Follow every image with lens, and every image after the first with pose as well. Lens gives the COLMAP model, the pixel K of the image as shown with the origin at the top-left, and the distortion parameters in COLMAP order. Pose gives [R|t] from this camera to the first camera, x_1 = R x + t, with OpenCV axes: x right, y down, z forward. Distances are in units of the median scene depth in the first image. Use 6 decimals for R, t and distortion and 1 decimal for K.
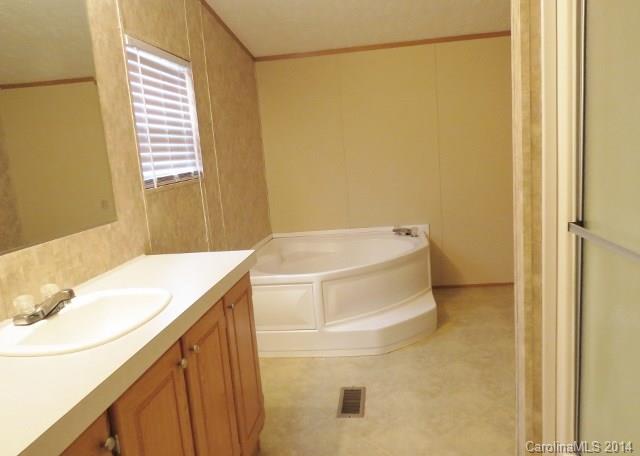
lens RADIAL K [[482.5, 0, 320.0], [0, 482.5, 228.0], [0, 0, 1]] dist [-0.005778, -0.000438]
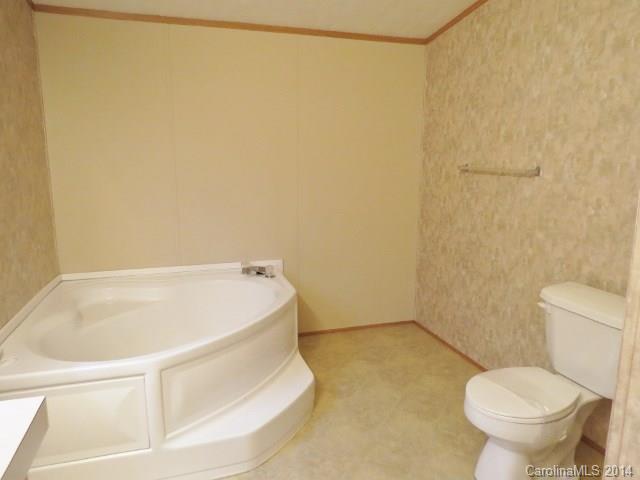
lens RADIAL K [[459.0, 0, 320.0], [0, 459.0, 240.0], [0, 0, 1]] dist [-0.007822, 0.001106]
pose [[0.905675, 0.008310, 0.423891, -0.046787], [-0.007219, 0.999965, -0.004180, -0.040474], [-0.423911, 0.000726, 0.905703, 0.296121]]
